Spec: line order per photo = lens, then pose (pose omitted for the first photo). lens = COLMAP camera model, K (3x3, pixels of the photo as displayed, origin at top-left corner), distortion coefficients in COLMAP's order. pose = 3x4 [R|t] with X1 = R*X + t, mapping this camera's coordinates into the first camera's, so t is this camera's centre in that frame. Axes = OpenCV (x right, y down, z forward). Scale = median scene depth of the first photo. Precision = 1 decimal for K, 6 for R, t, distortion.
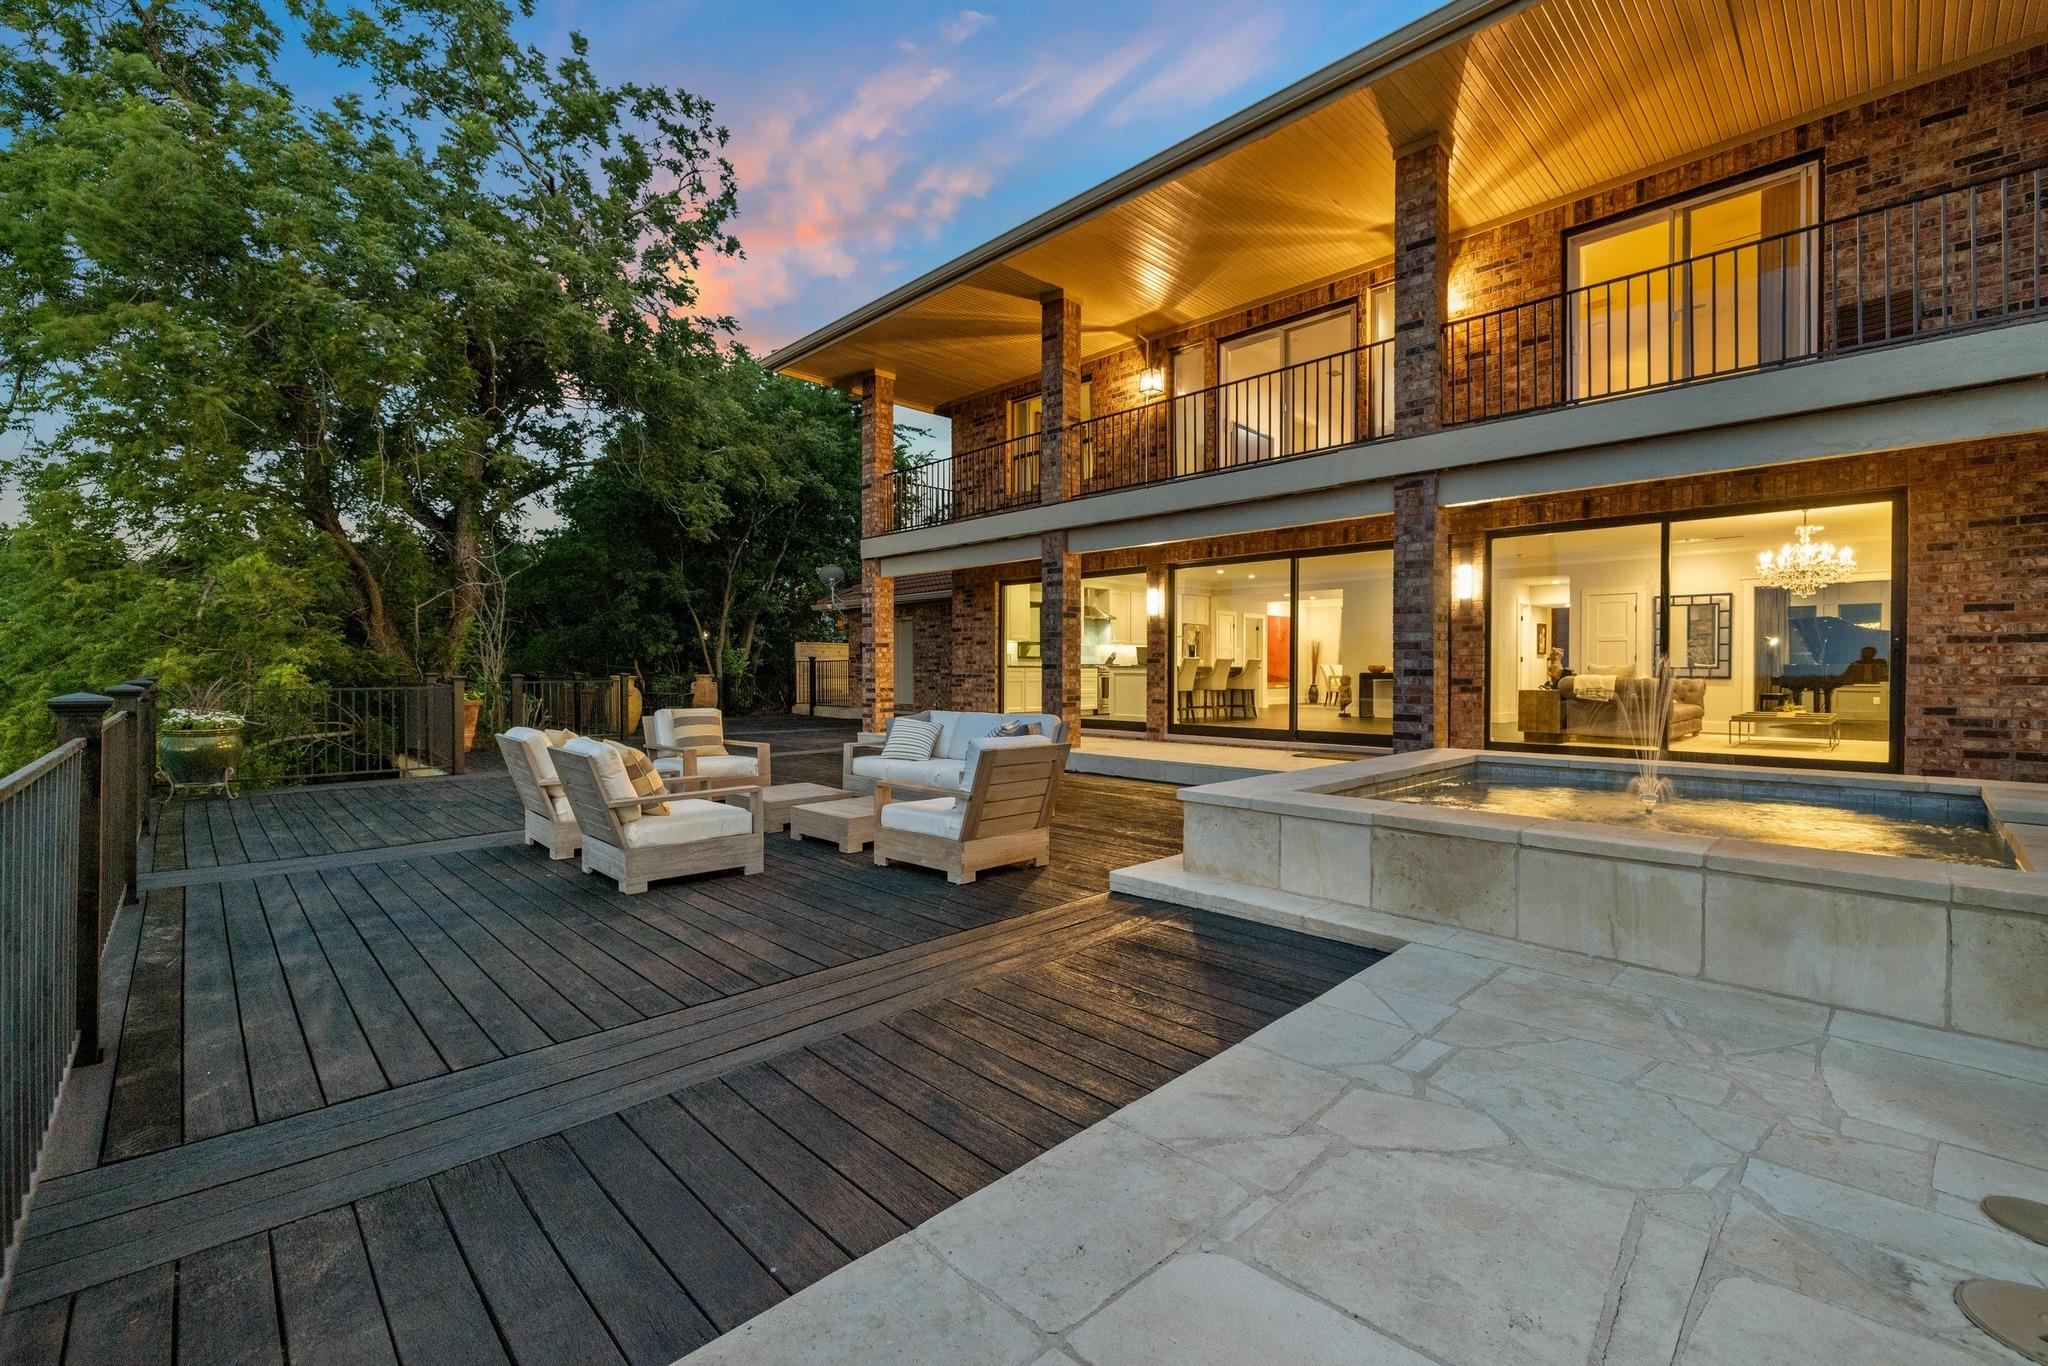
lens RADIAL K [[853.8, 0, 1039.8], [0, 853.8, 681.2], [0, 0, 1]] dist [0.001997, -0.000417]
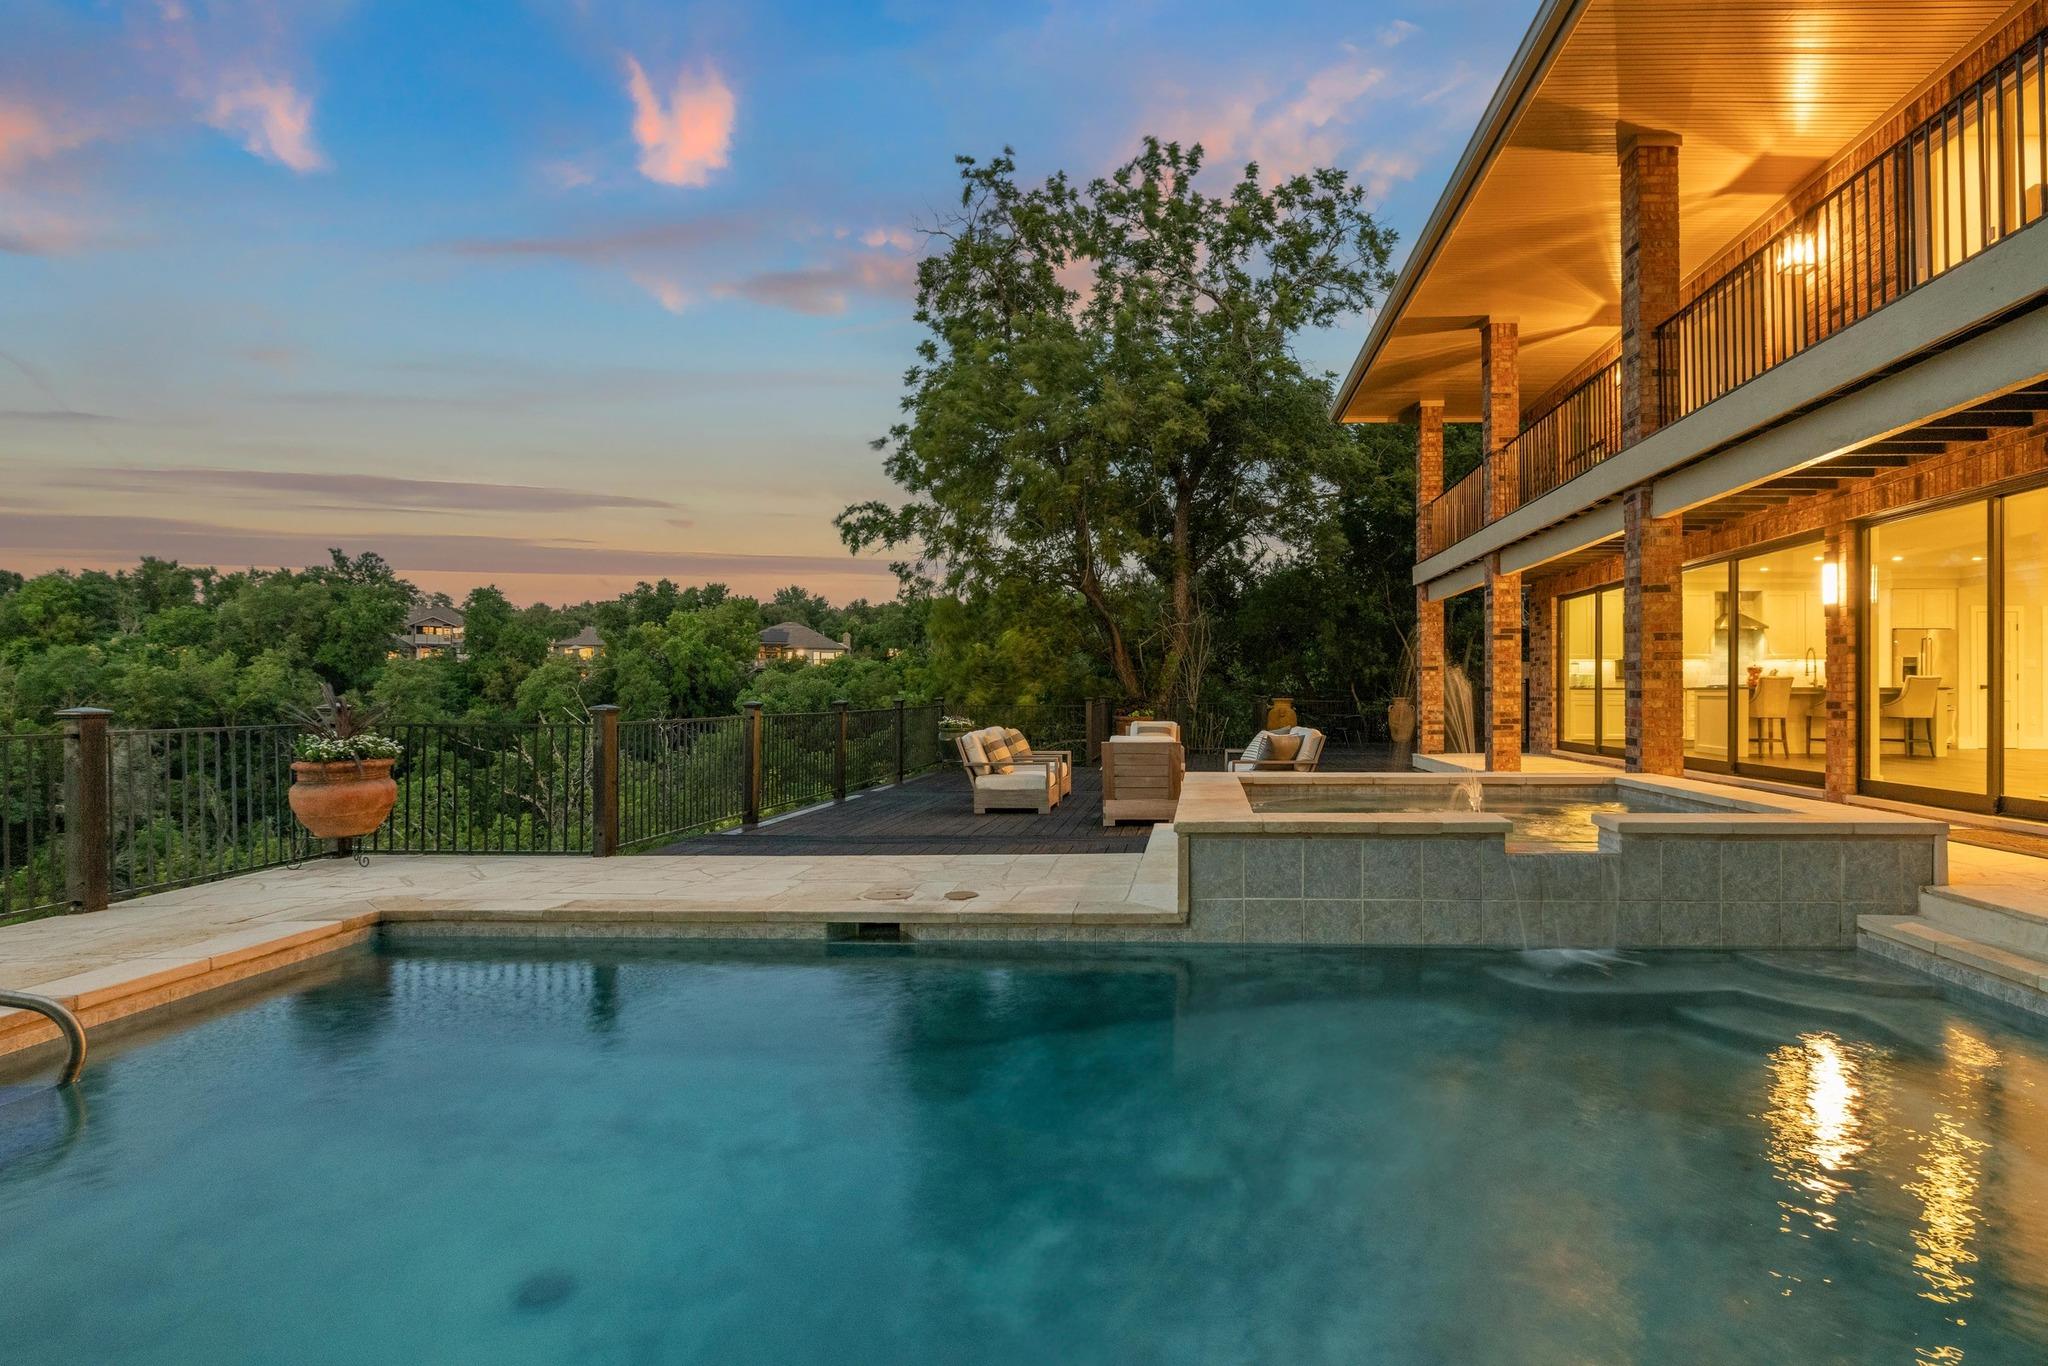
lens RADIAL K [[1099.3, 0, 1170.6], [0, 1099.3, 684.7], [0, 0, 1]] dist [-0.010747, 0.001762]
pose [[0.687144, -0.006571, -0.726491, 0.622163], [-0.008608, 0.999815, -0.017185, 0.002946], [0.726470, 0.018063, 0.686961, -0.138032]]
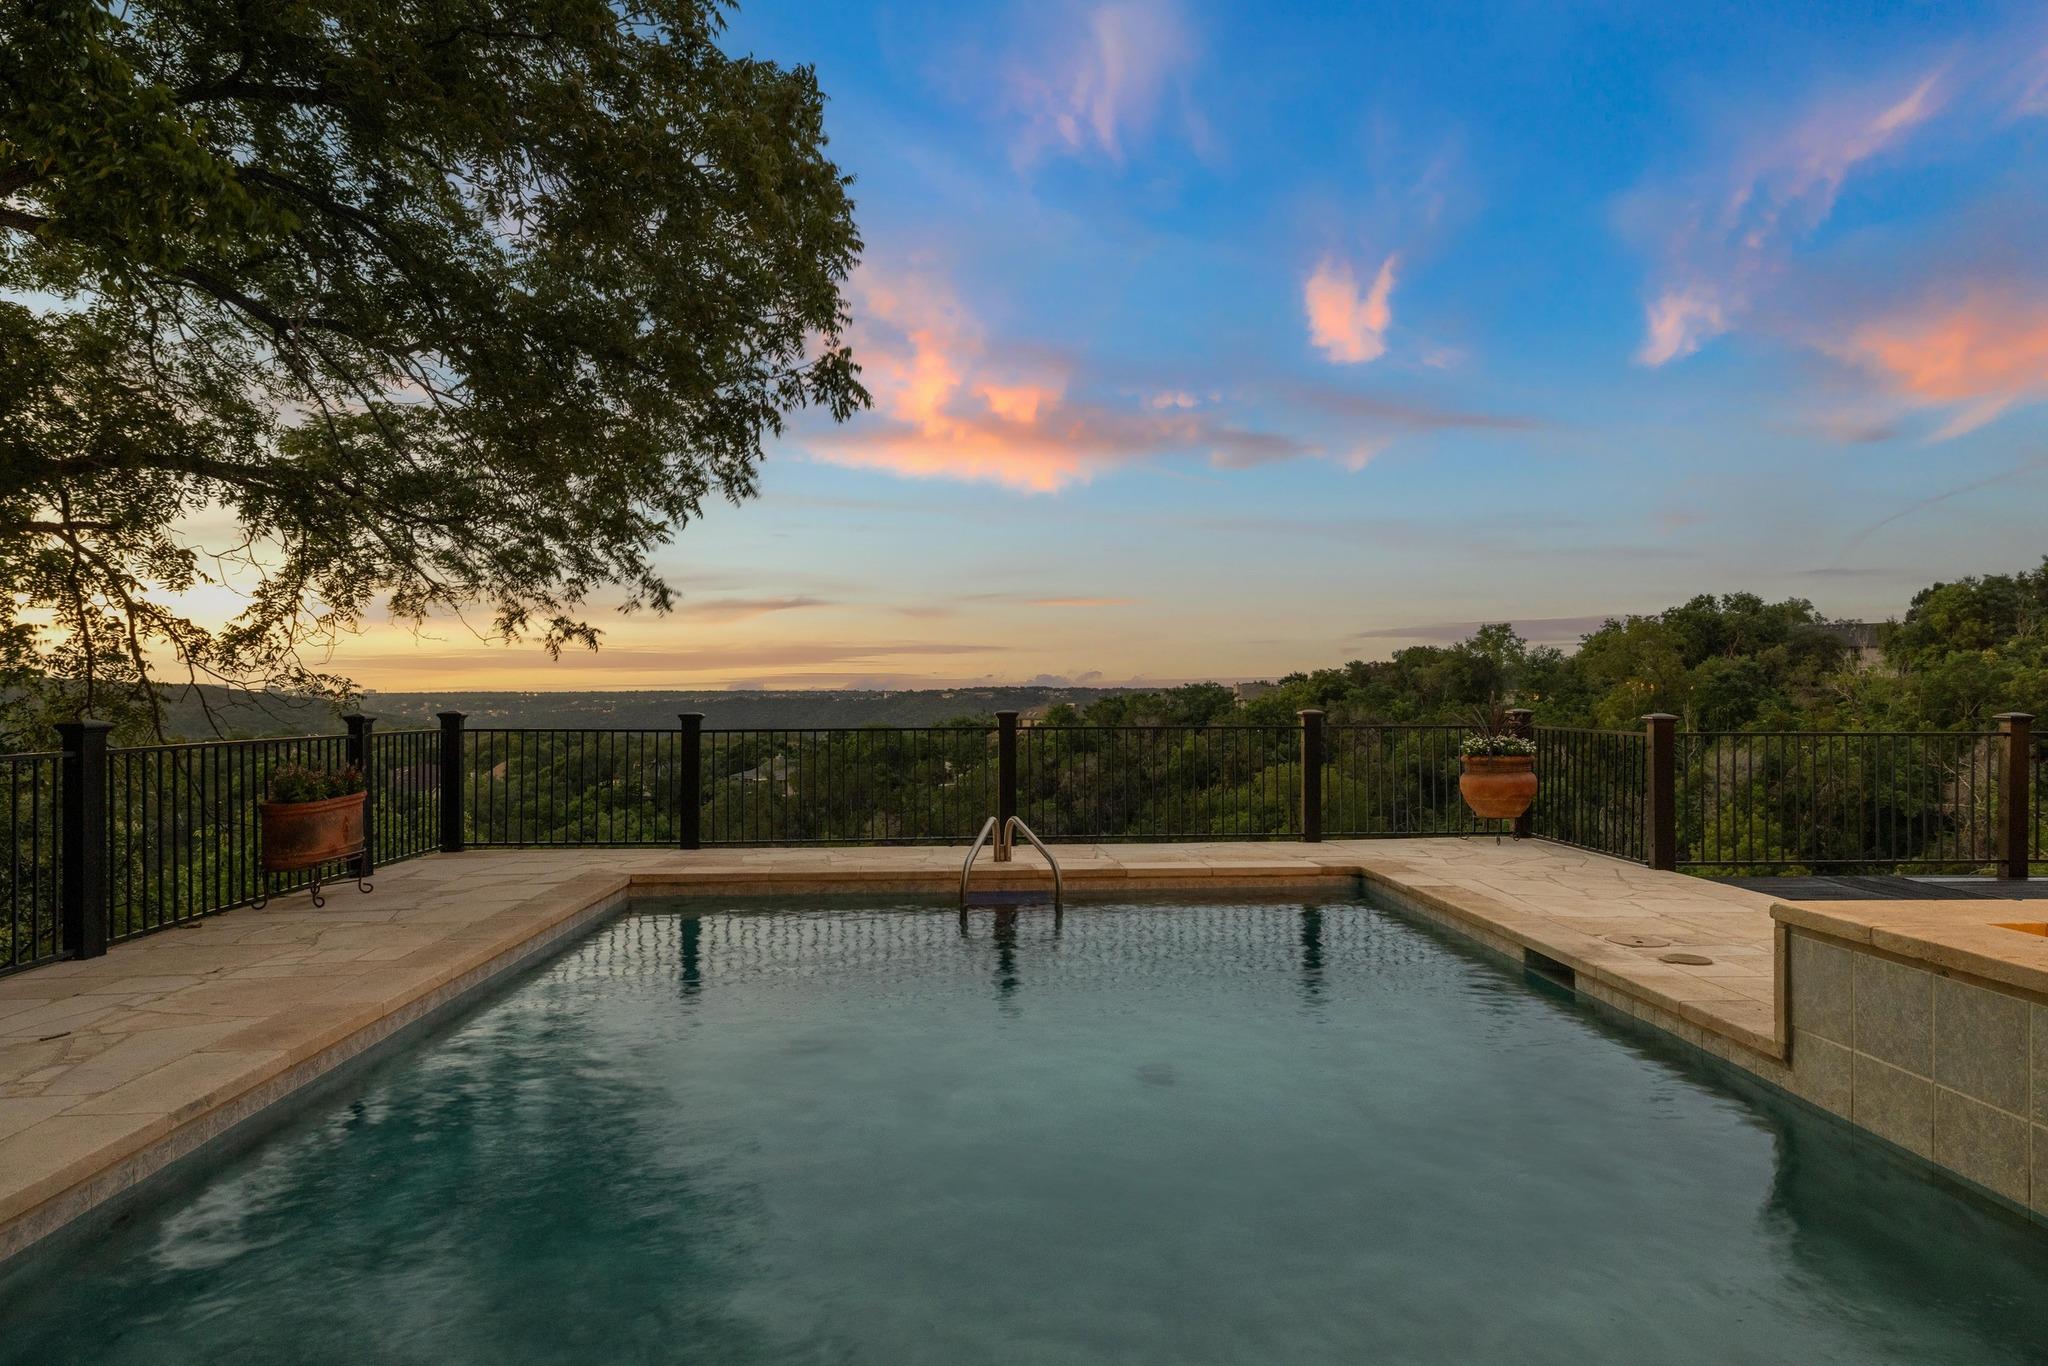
lens RADIAL K [[1198.3, 0, 1036.0], [0, 1198.3, 684.6], [0, 0, 1]] dist [-0.006862, -0.000005]
pose [[-0.670865, -0.008658, -0.741529, 0.671663], [-0.011602, 0.999932, -0.001179, -0.005056], [0.741489, 0.007812, -0.670920, 0.267674]]
